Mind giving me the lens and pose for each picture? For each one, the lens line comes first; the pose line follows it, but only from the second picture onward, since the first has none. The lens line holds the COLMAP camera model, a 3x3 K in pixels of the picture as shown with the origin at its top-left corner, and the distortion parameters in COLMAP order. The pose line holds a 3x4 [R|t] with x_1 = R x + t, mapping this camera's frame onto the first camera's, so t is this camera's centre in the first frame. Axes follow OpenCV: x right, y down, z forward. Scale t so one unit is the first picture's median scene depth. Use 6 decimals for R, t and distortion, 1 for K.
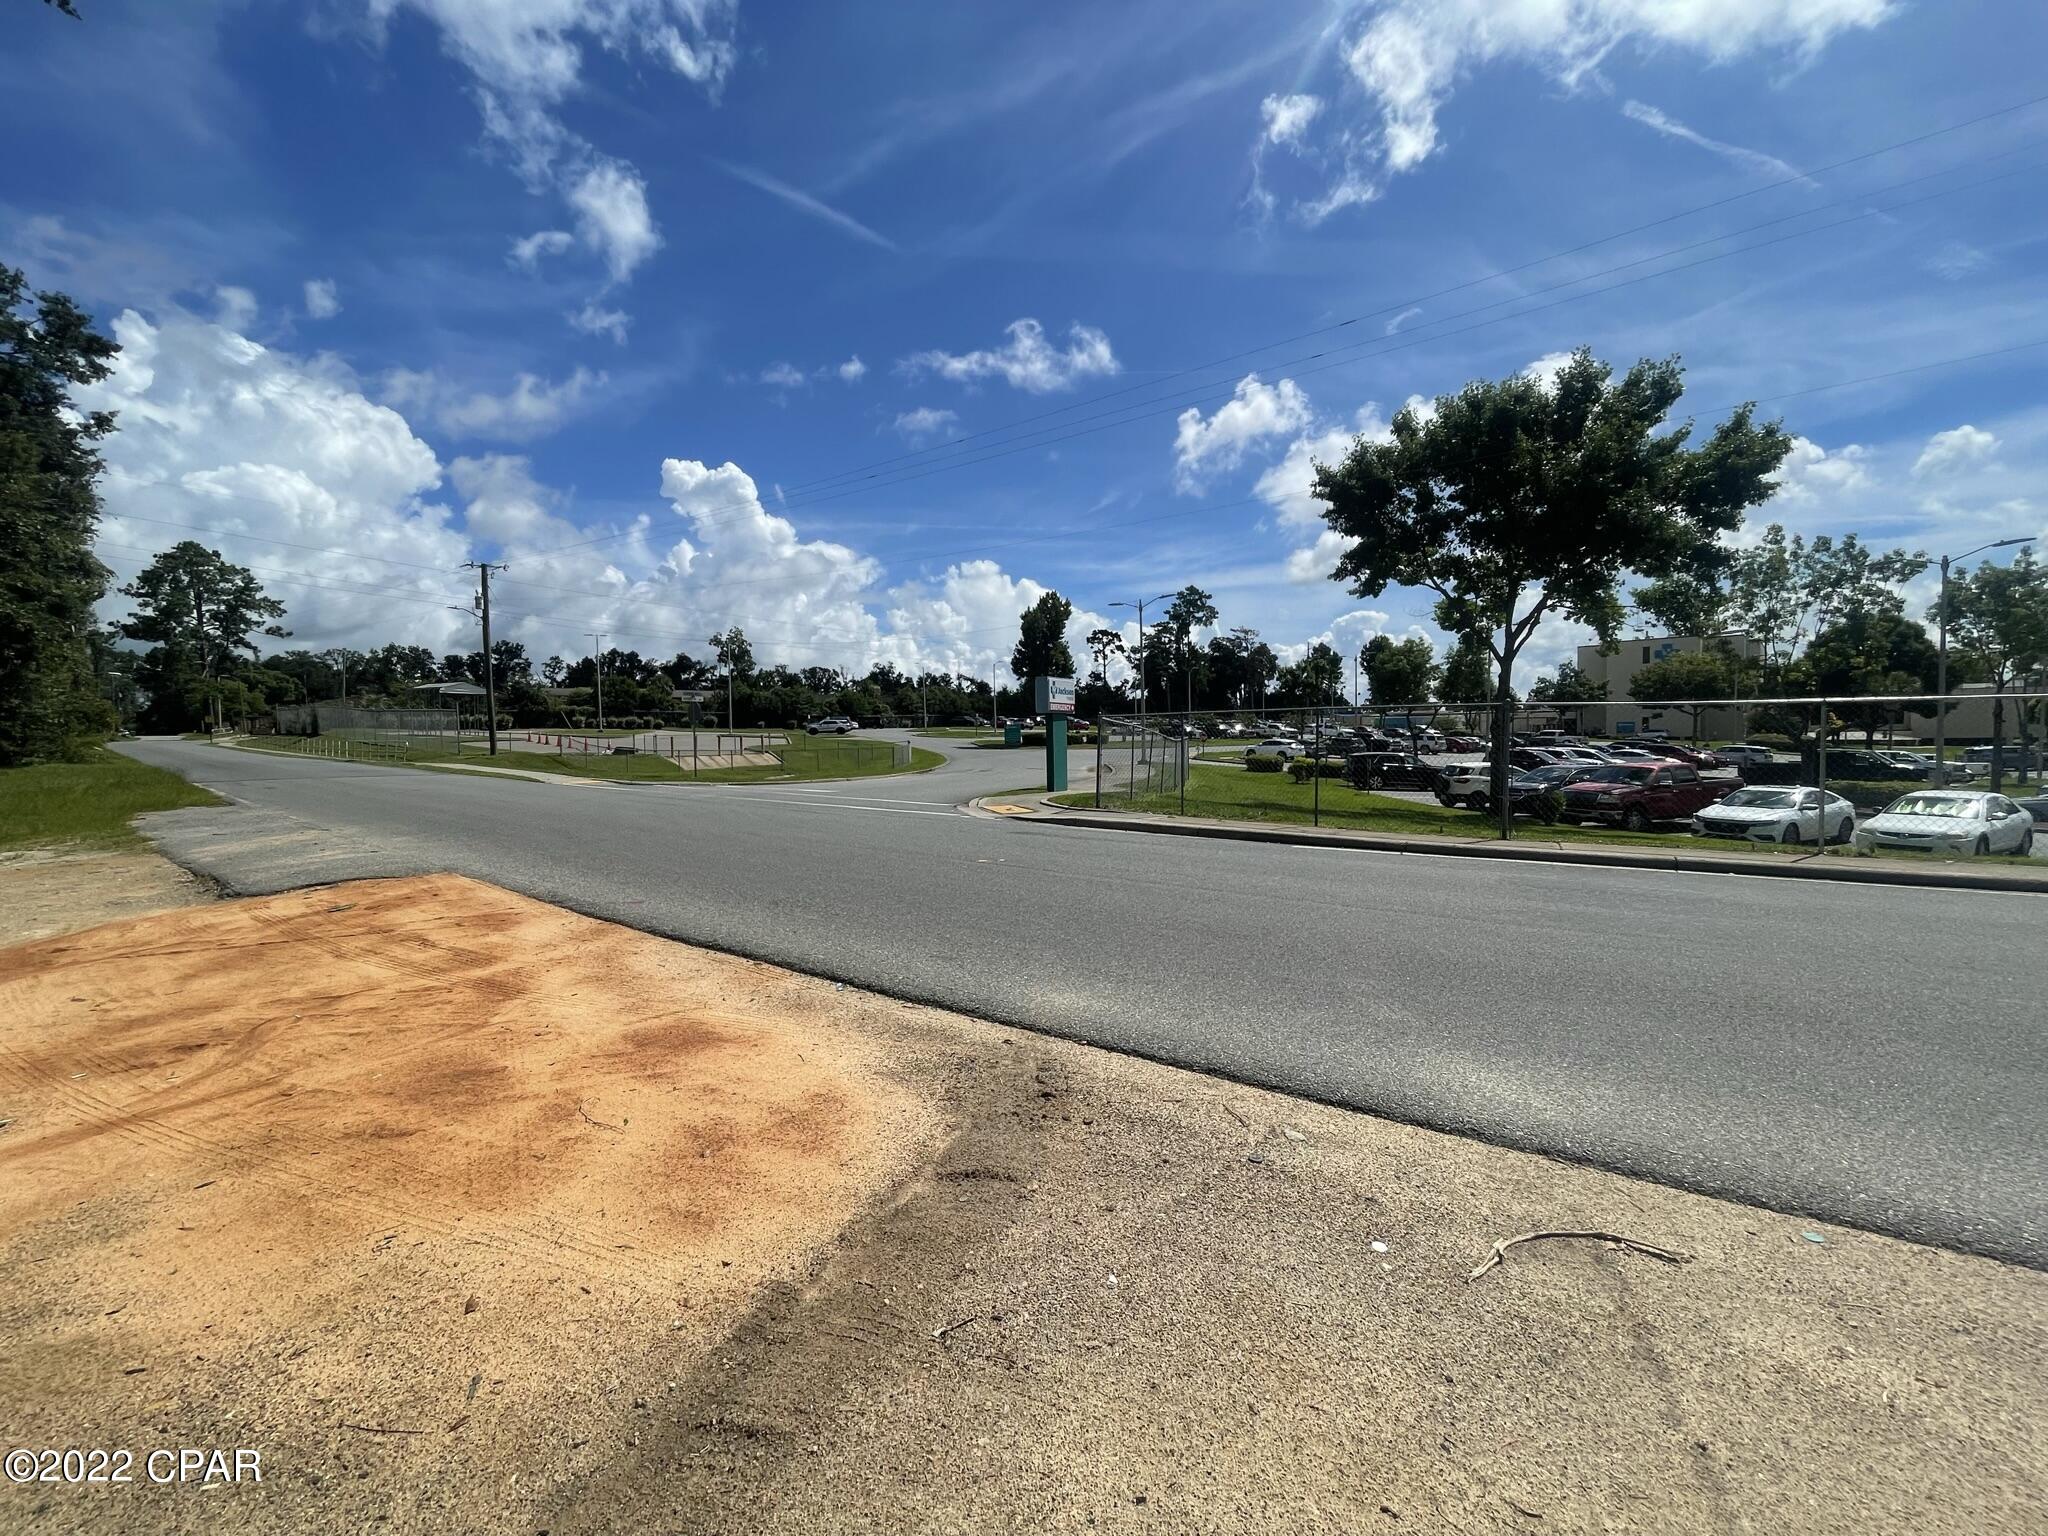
lens RADIAL K [[831.8, 0, 1010.3], [0, 831.8, 768.4], [0, 0, 1]] dist [-0.016520, 0.001727]
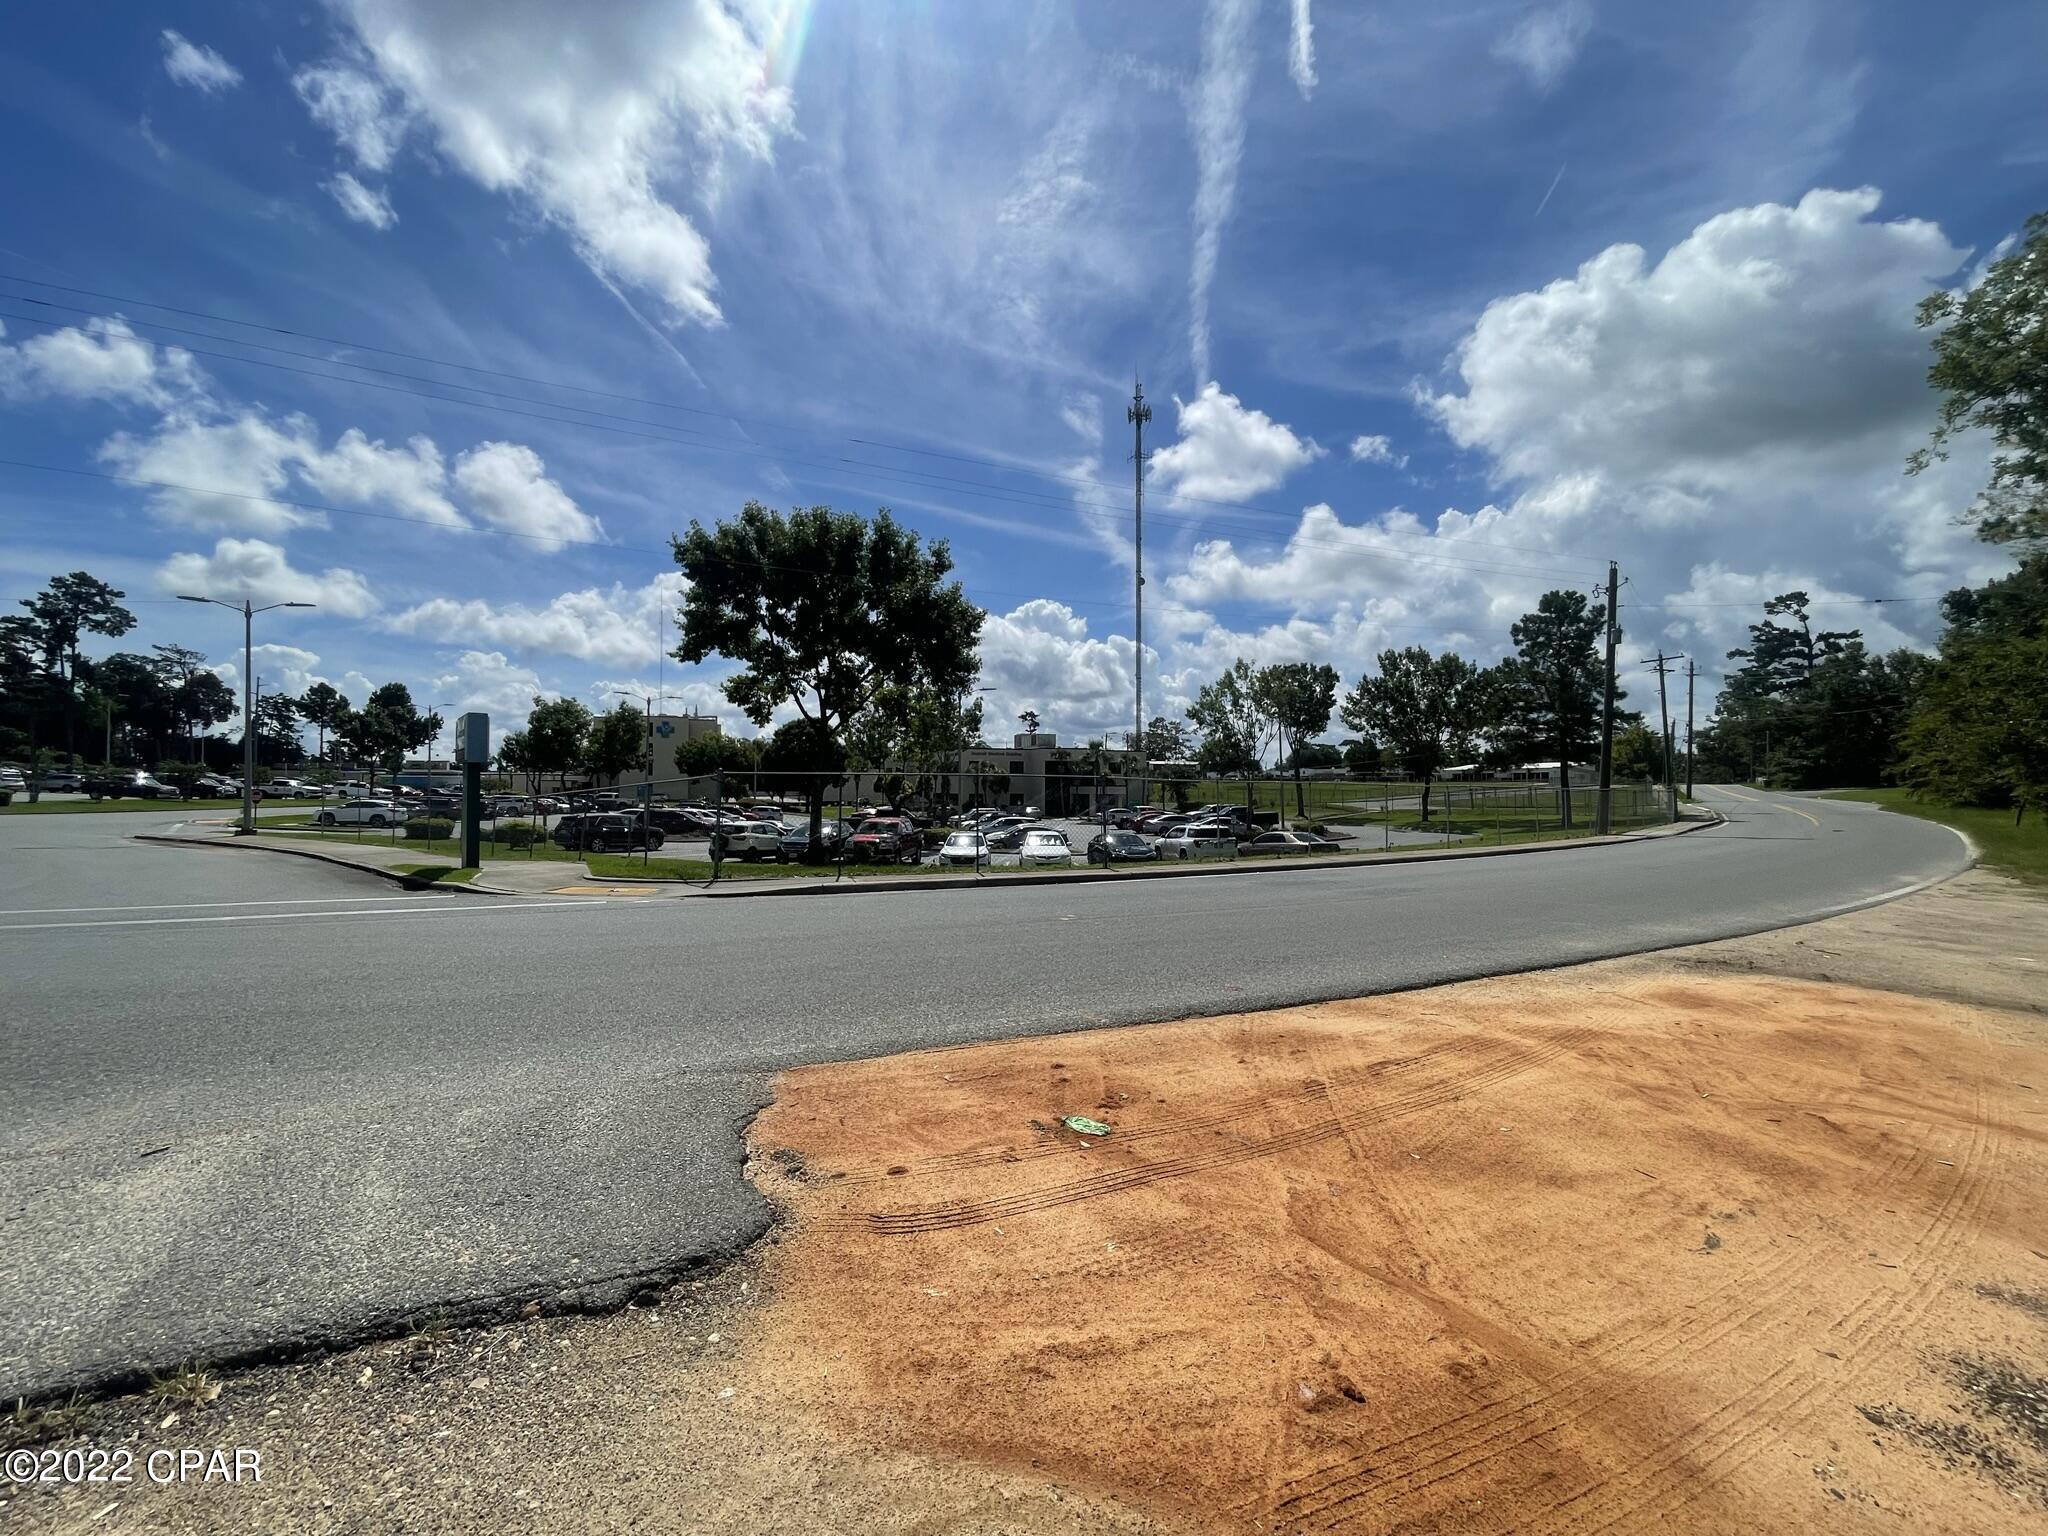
lens RADIAL K [[831.8, 0, 1012.8], [0, 831.8, 778.4], [0, 0, 1]] dist [-0.016520, 0.001727]
pose [[0.449556, 0.032892, 0.892646, -0.454737], [0.022973, 0.998566, -0.048364, -0.005842], [-0.892957, 0.042249, 0.448155, 0.280749]]
